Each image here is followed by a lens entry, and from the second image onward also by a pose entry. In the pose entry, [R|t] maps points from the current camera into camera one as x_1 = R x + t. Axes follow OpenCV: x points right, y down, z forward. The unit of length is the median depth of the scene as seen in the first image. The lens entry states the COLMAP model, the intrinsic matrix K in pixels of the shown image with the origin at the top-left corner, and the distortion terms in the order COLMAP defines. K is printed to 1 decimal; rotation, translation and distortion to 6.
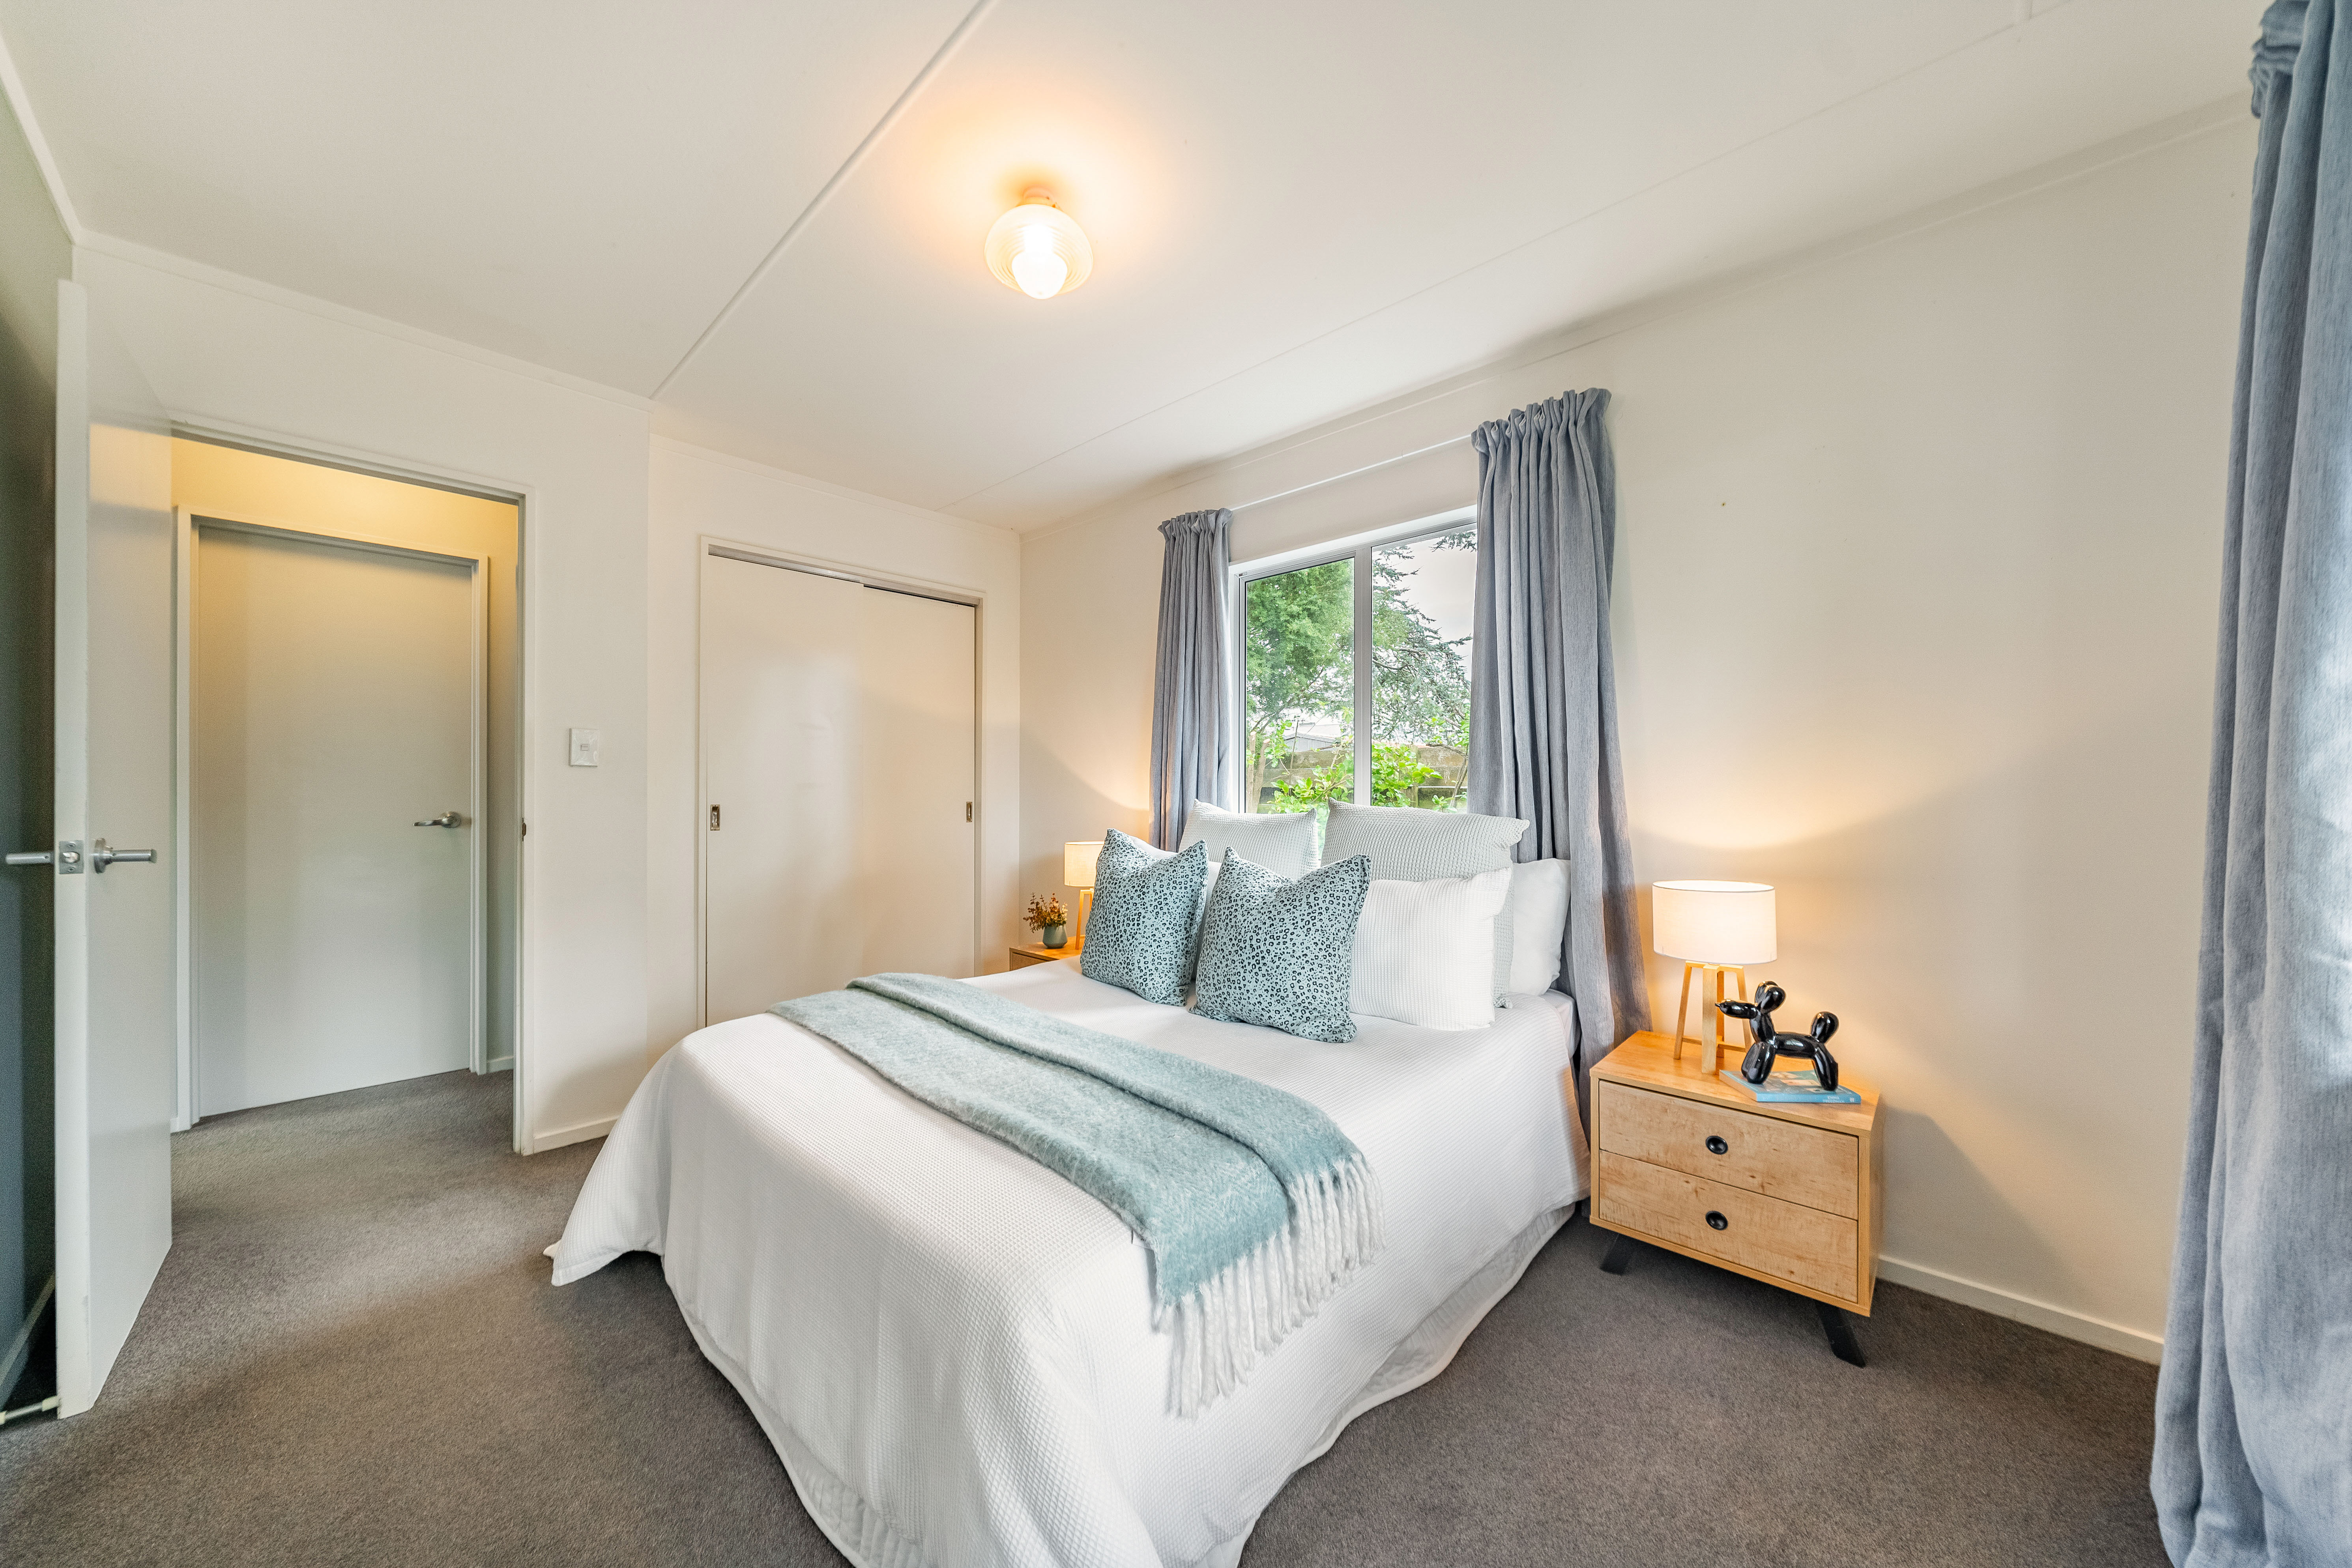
lens RADIAL K [[842.2, 0, 1176.0], [0, 842.2, 784.0], [0, 0, 1]] dist [-0.000629, -0.000033]
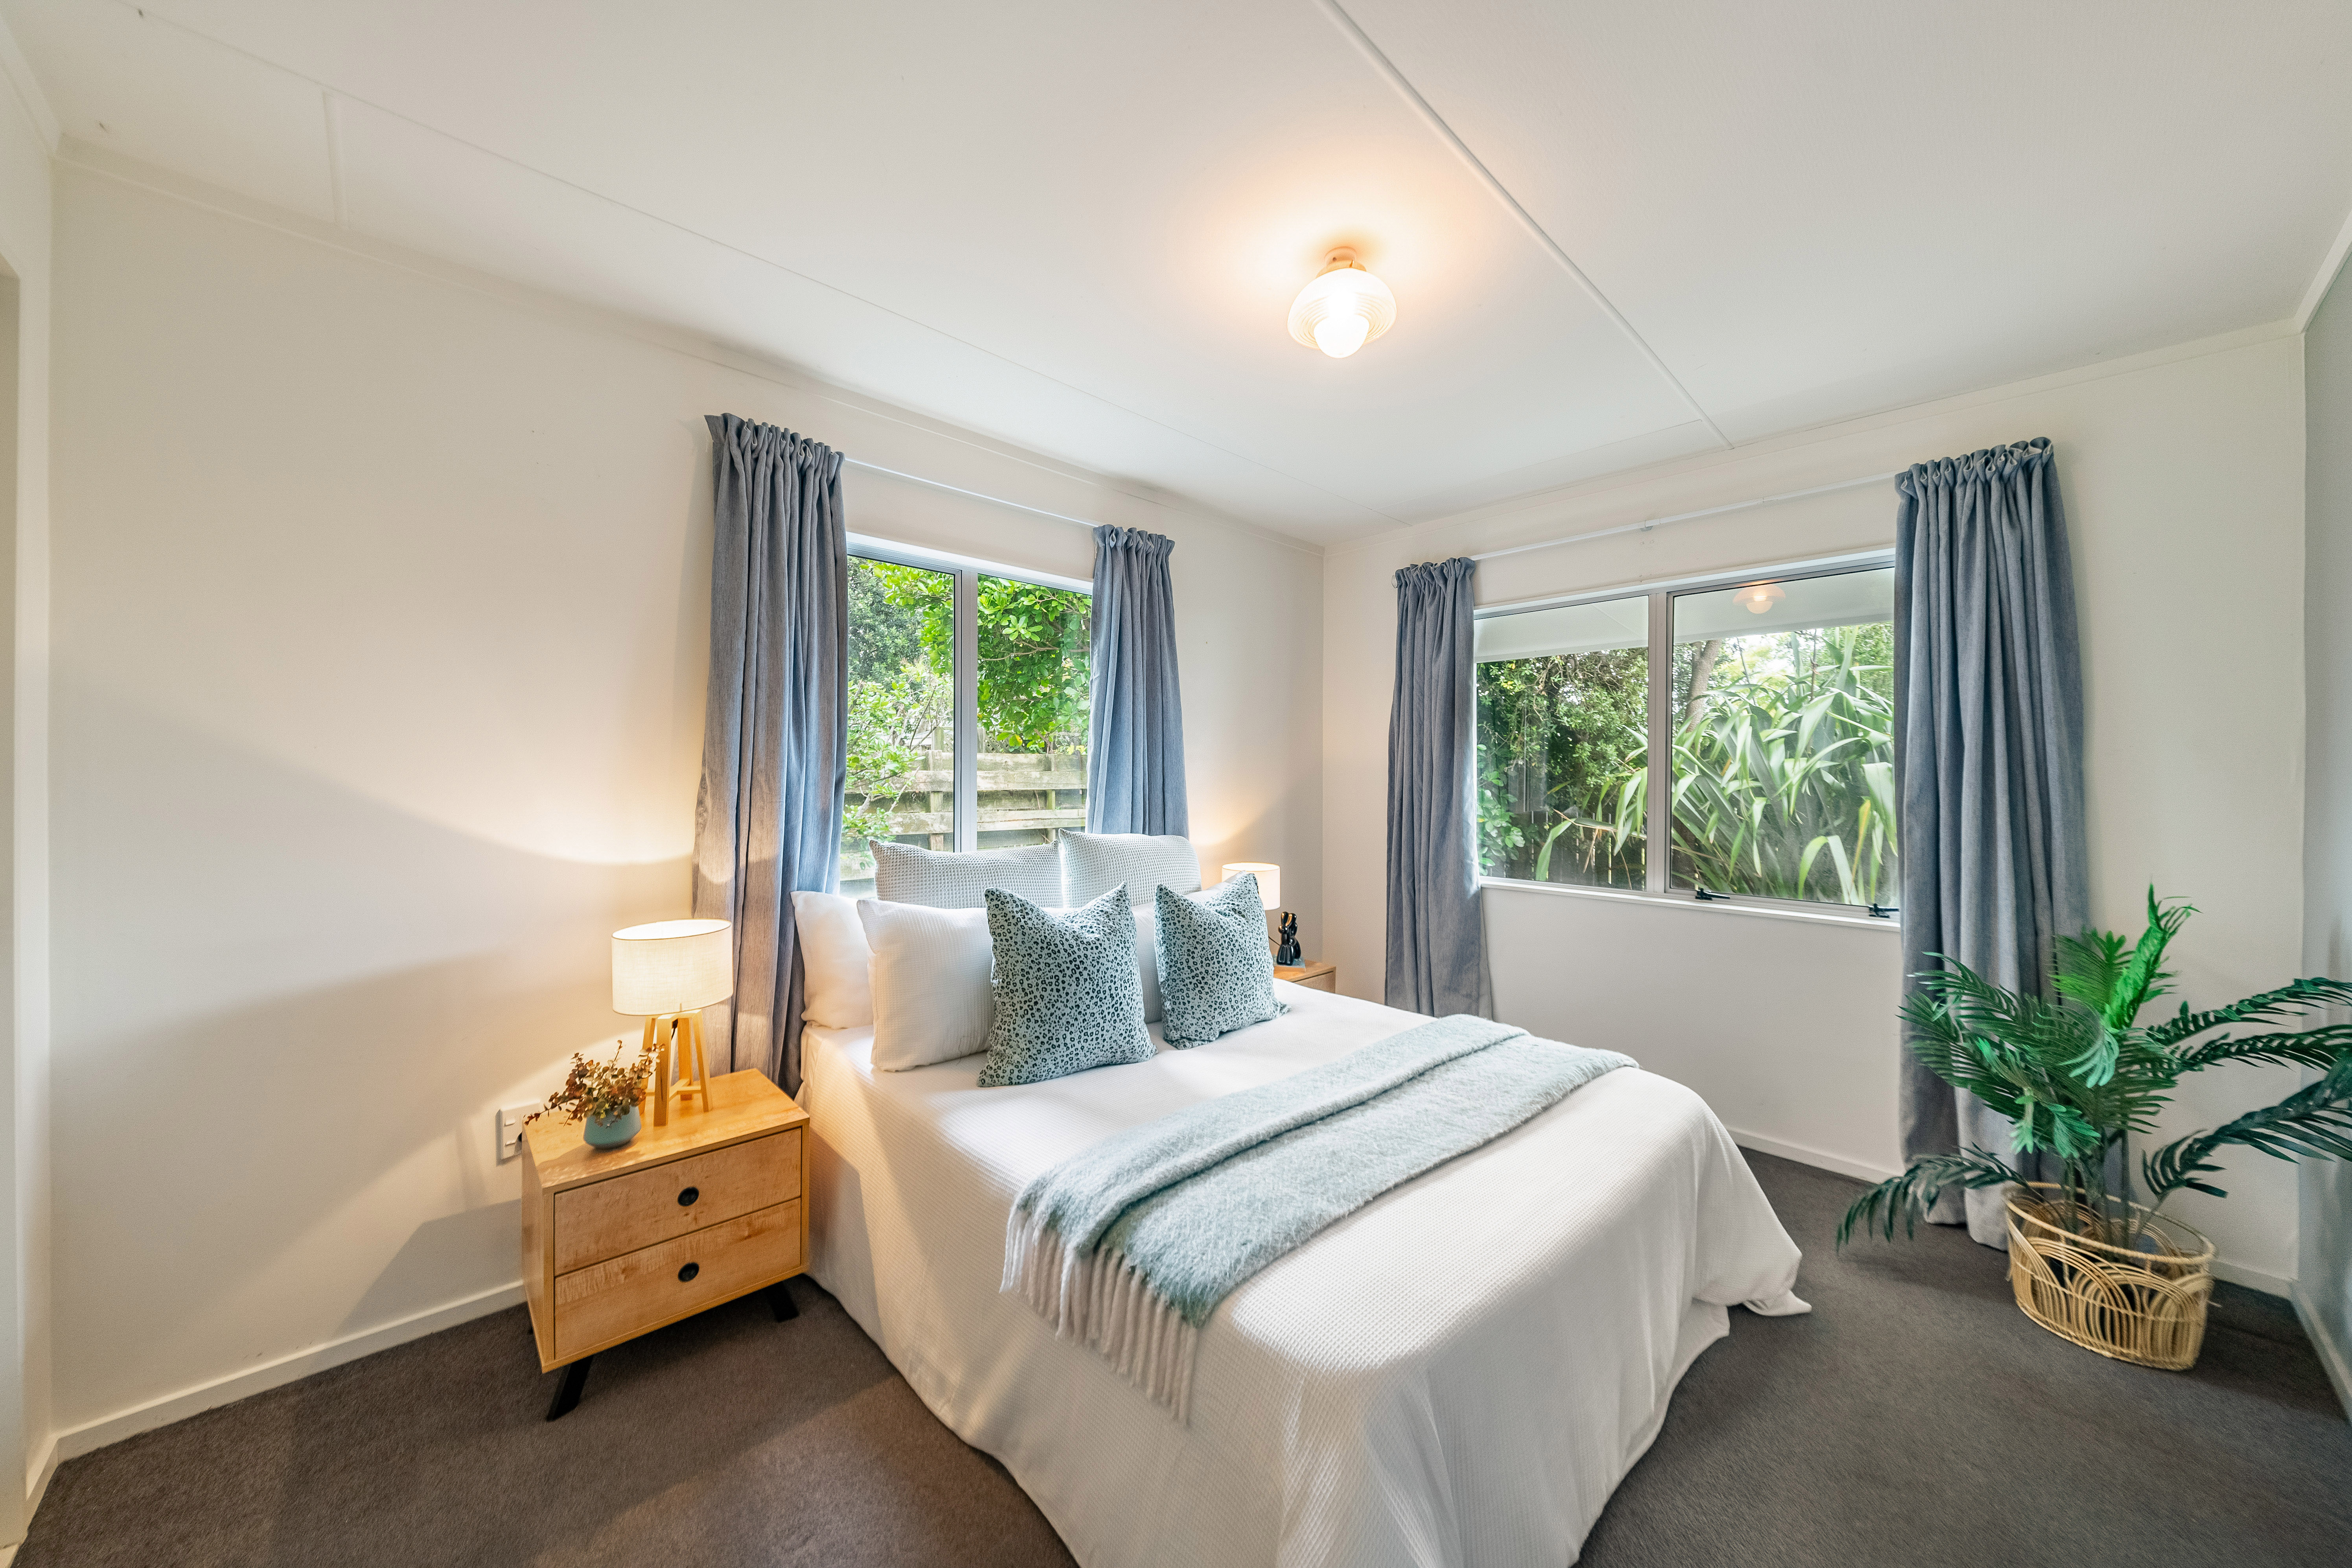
lens RADIAL K [[813.3, 0, 1175.5], [0, 813.3, 779.3], [0, 0, 1]] dist [-0.001275, -0.000001]
pose [[0.040996, -0.001850, 0.999158, -1.124301], [-0.018314, 0.999829, 0.002603, -0.071131], [-0.998991, -0.018406, 0.040955, 1.128054]]
